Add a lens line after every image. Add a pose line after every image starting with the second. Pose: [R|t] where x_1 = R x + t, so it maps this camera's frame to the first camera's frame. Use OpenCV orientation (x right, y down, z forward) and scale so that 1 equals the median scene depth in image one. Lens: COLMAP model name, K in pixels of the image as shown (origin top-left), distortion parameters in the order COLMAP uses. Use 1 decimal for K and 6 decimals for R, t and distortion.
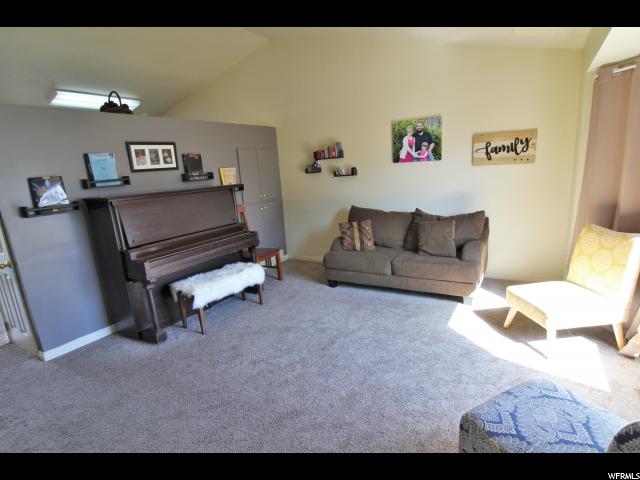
lens RADIAL K [[321.2, 0, 320.3], [0, 321.2, 250.6], [0, 0, 1]] dist [0.001653, -0.013353]
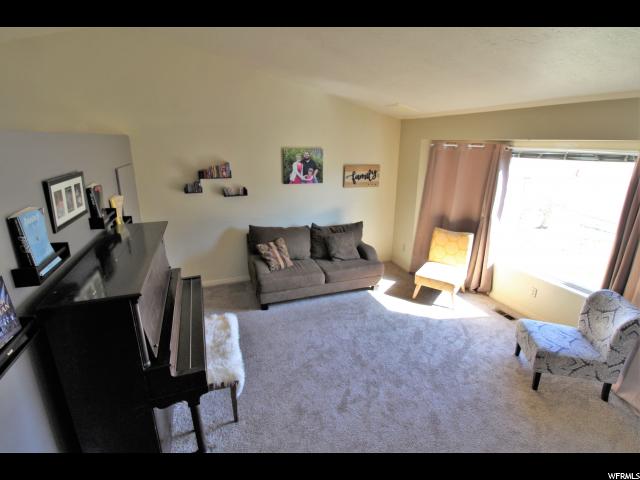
lens RADIAL K [[295.8, 0, 320.0], [0, 295.8, 240.0], [0, 0, 1]] dist [0.000263, -0.009601]
pose [[0.658586, -0.161441, 0.734984, -0.520347], [0.146857, 0.985509, 0.084878, -0.163133], [-0.738036, 0.052038, 0.672751, 0.243720]]
